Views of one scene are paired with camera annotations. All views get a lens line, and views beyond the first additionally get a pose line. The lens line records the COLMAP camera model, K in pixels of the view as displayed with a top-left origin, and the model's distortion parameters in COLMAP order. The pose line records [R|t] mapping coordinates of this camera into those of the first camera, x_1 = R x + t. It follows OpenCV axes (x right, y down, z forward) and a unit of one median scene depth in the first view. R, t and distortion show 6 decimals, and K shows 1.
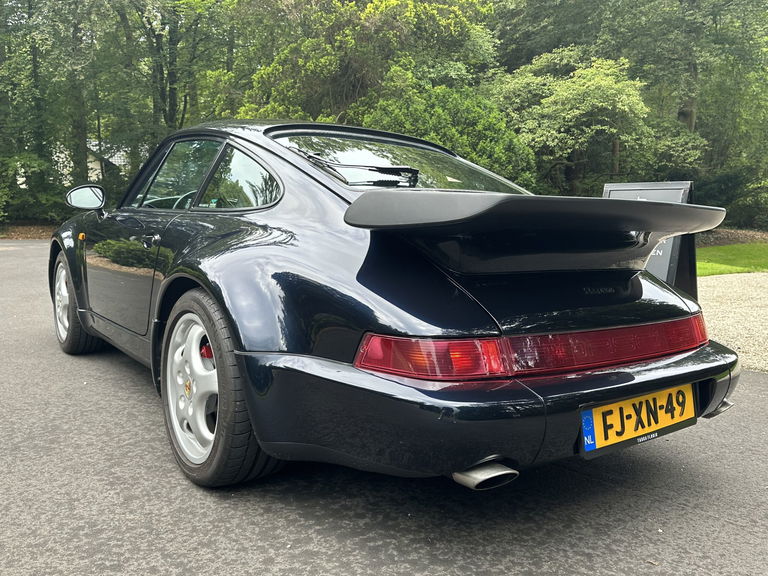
lens RADIAL K [[649.4, 0, 386.5], [0, 649.4, 287.4], [0, 0, 1]] dist [0.017328, -0.002579]
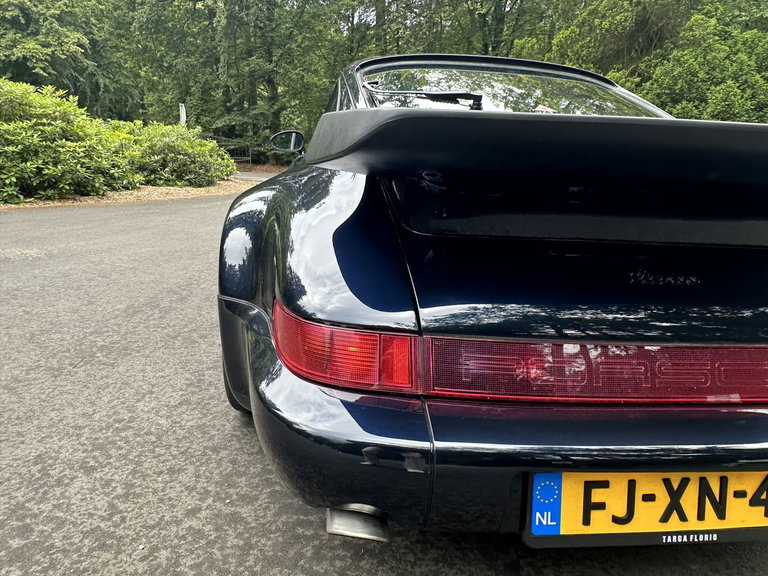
lens RADIAL K [[502.2, 0, 380.1], [0, 502.2, 281.3], [0, 0, 1]] dist [-0.008694, 0.003668]
pose [[0.854998, 0.131710, -0.501627, 0.267392], [-0.070683, 0.987783, 0.138882, -0.030362], [0.513791, -0.083287, 0.853863, 0.367727]]
